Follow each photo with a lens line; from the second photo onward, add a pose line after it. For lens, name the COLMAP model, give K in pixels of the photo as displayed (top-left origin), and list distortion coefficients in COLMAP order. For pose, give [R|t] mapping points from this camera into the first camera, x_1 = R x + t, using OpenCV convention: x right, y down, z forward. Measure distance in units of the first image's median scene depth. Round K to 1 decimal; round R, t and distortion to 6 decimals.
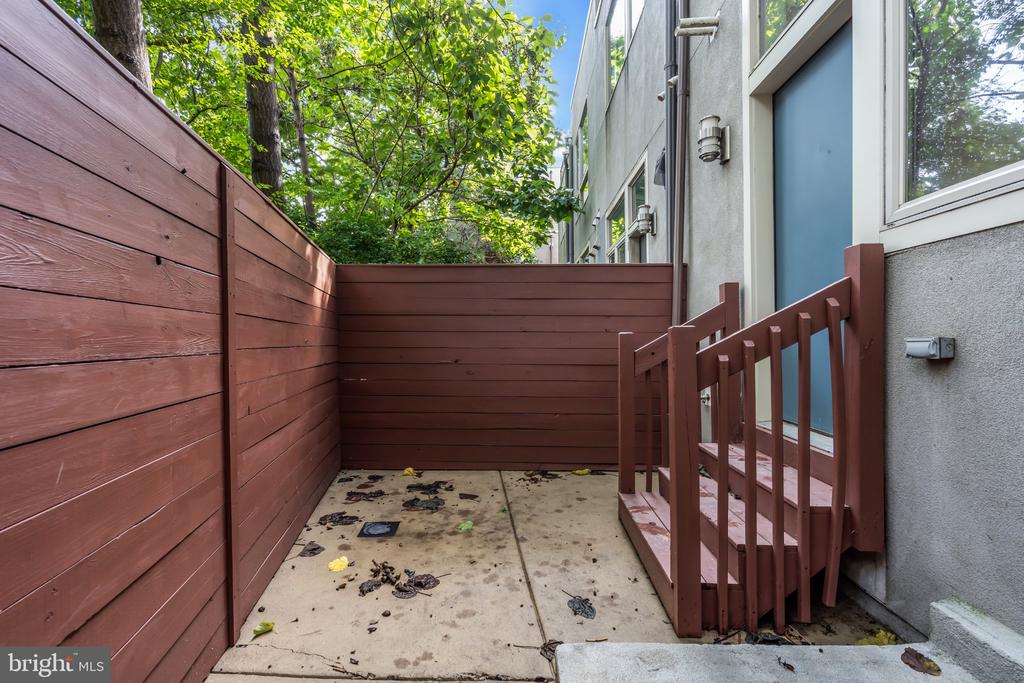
lens RADIAL K [[462.9, 0, 511.8], [0, 462.9, 341.3], [0, 0, 1]] dist [-0.003331, 0.002042]
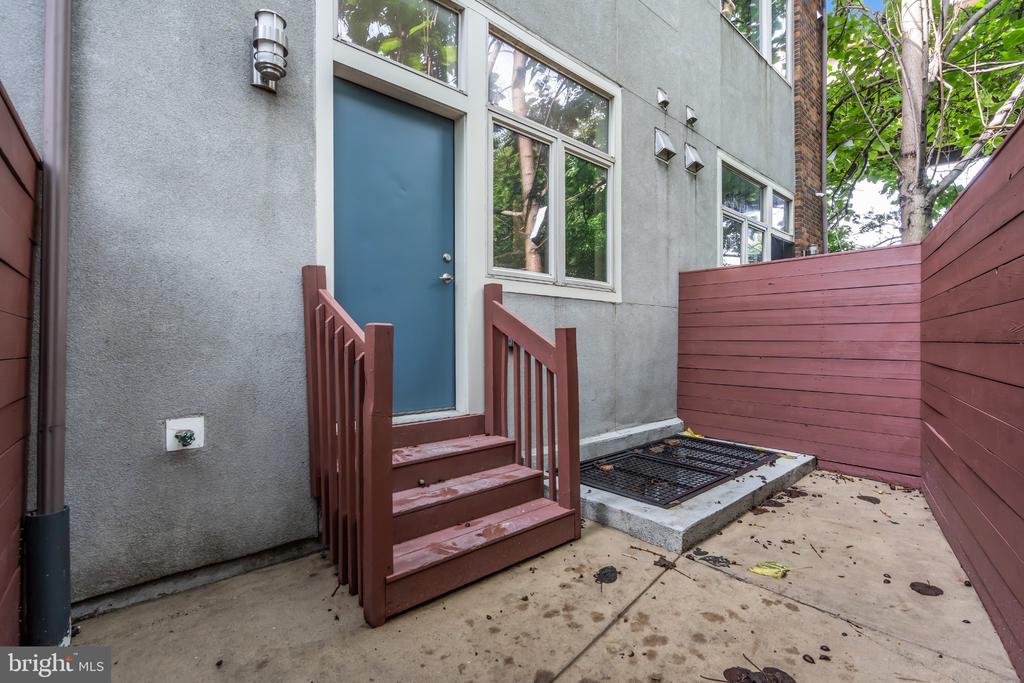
lens RADIAL K [[462.9, 0, 511.2], [0, 462.9, 341.2], [0, 0, 1]] dist [-0.003331, 0.002042]
pose [[-0.684606, 0.010112, 0.728843, -0.468180], [0.006152, 0.999948, -0.008094, 0.015758], [-0.728887, -0.001057, -0.684633, 1.776245]]
